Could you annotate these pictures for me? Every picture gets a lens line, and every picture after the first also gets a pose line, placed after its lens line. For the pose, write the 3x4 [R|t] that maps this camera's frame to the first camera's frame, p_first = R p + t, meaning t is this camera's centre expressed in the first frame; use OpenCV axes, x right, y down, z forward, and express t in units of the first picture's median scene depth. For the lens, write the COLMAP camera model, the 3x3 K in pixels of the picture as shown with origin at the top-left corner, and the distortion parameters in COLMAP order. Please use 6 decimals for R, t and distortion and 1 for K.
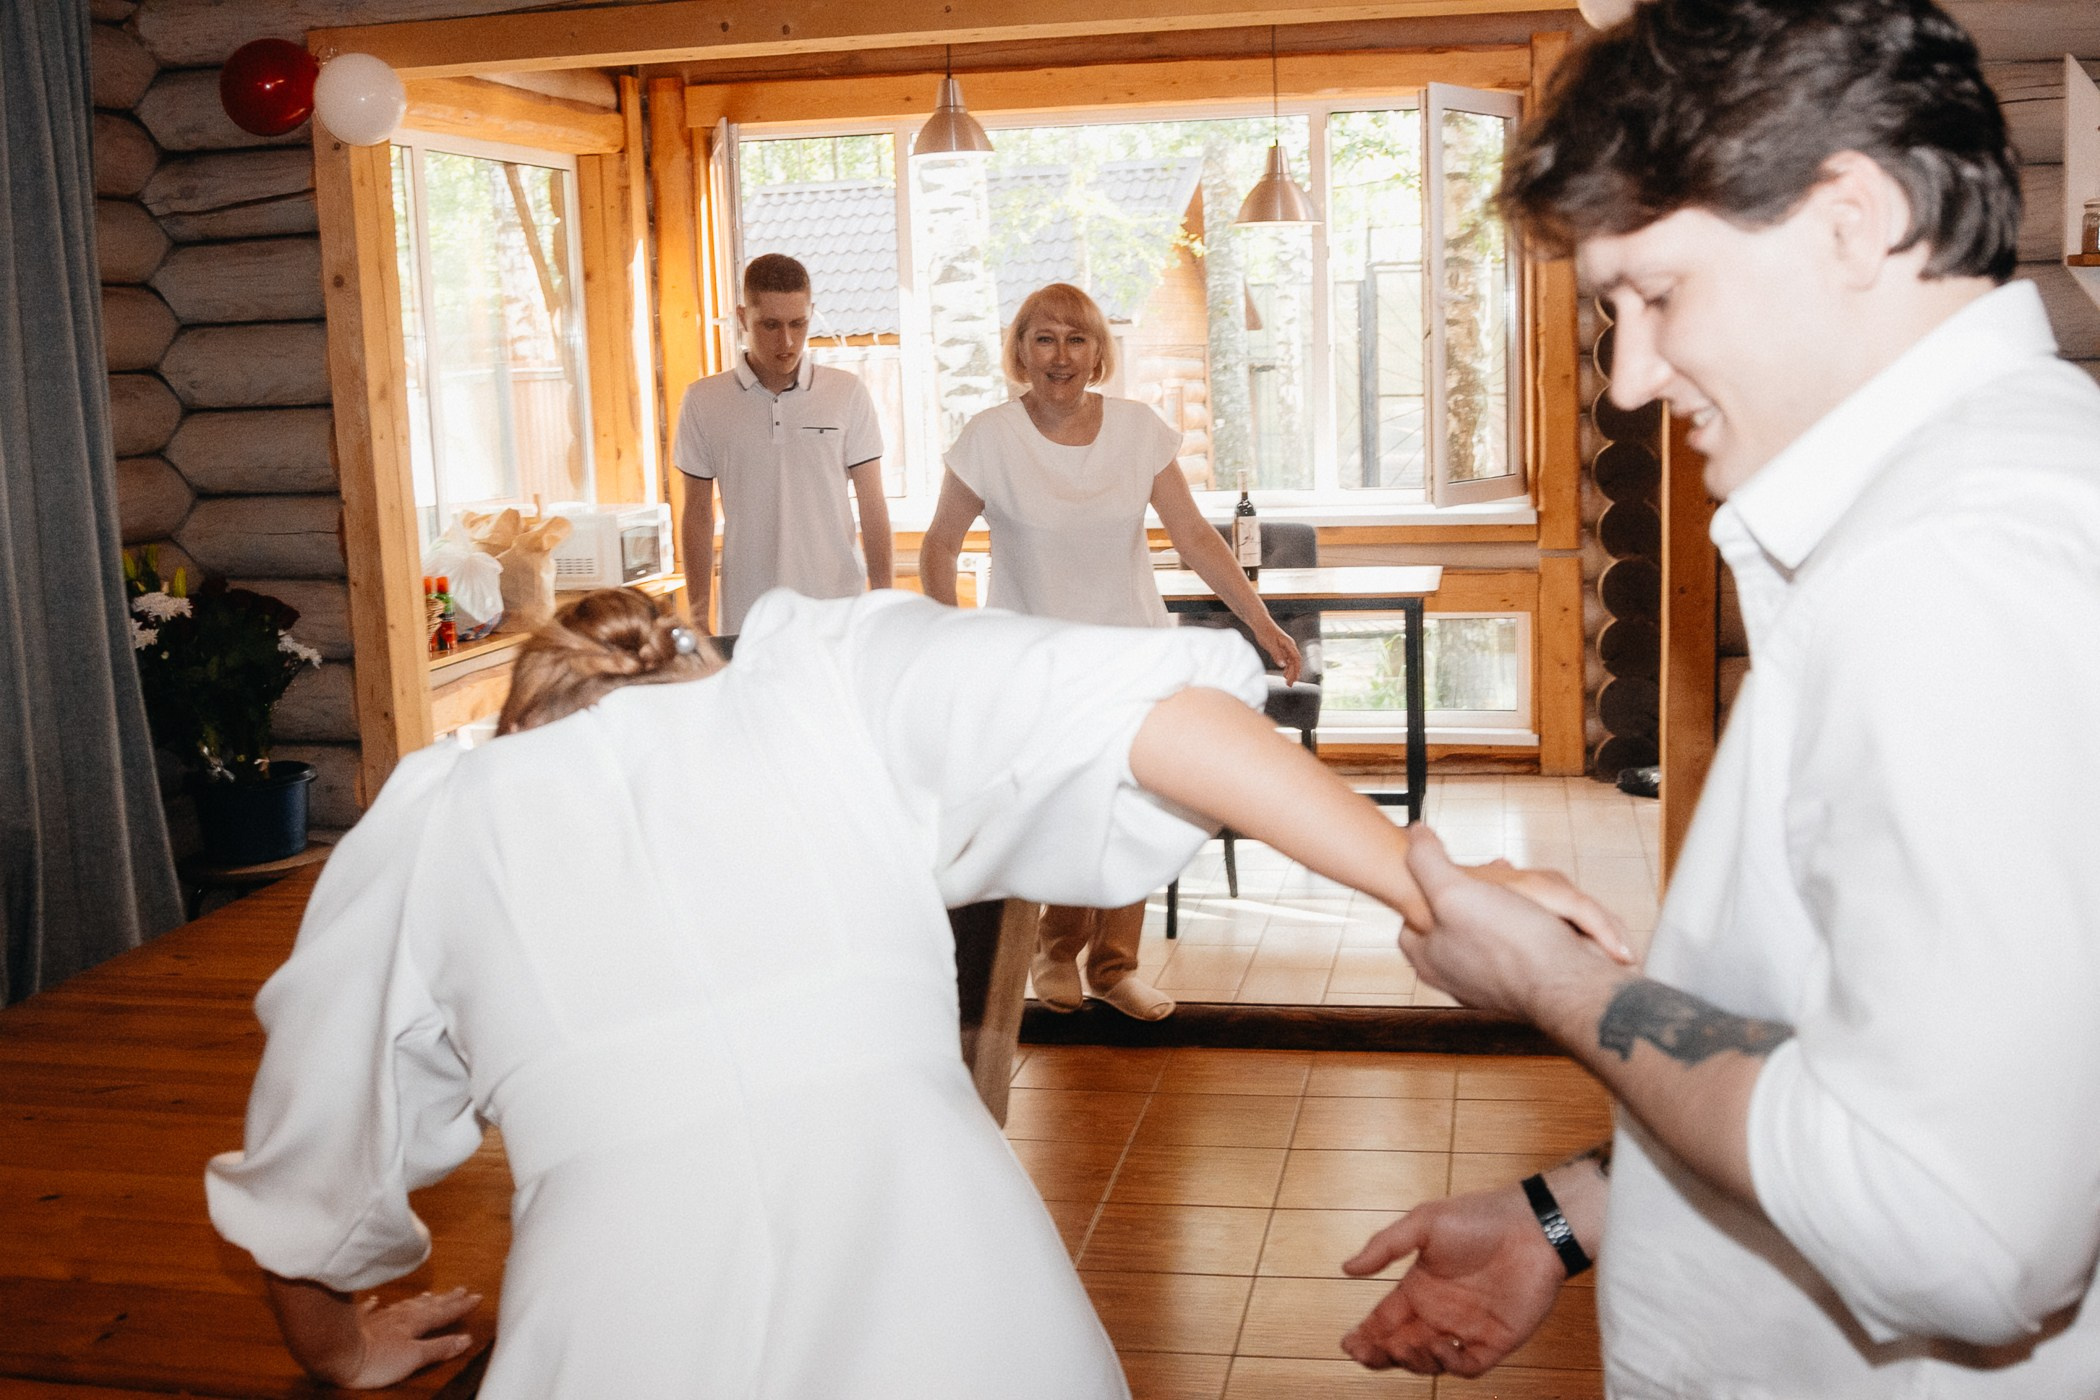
lens RADIAL K [[2304.3, 0, 1039.7], [0, 2304.3, 691.9], [0, 0, 1]] dist [-0.072332, 0.000000]
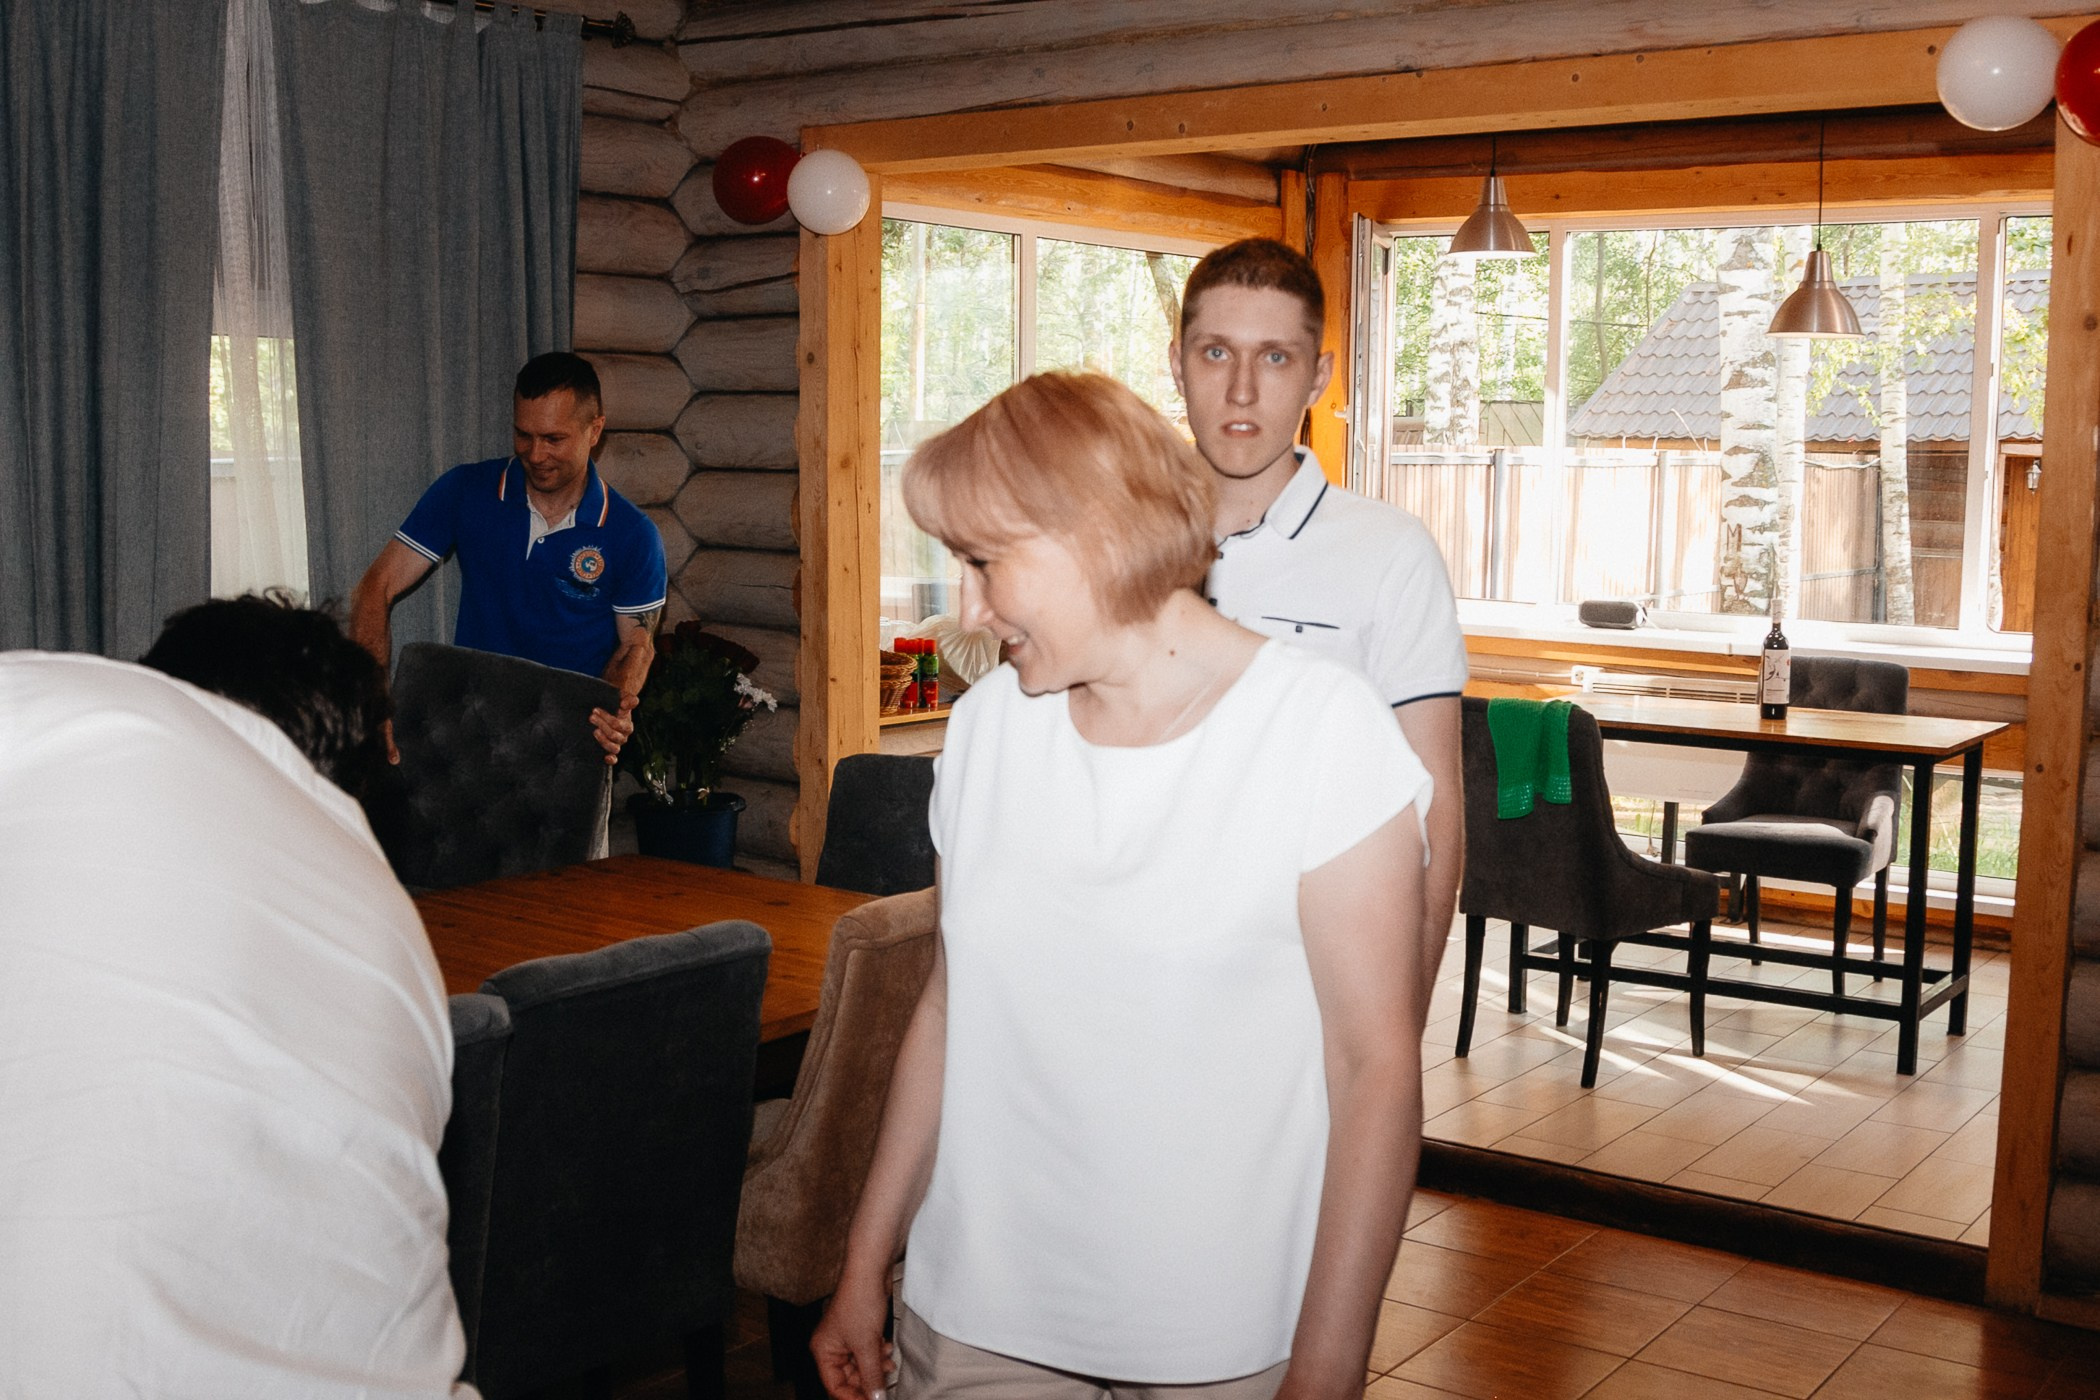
lens RADIAL K [[2304.3, 0, 1035.6], [0, 2304.3, 704.2], [0, 0, 1]] dist [-0.072332, 0.000000]
pose [[0.909952, 0.093811, -0.403964, 0.240231], [-0.107101, 0.994194, -0.010373, -0.015956], [0.400645, 0.052704, 0.914716, 0.050300]]
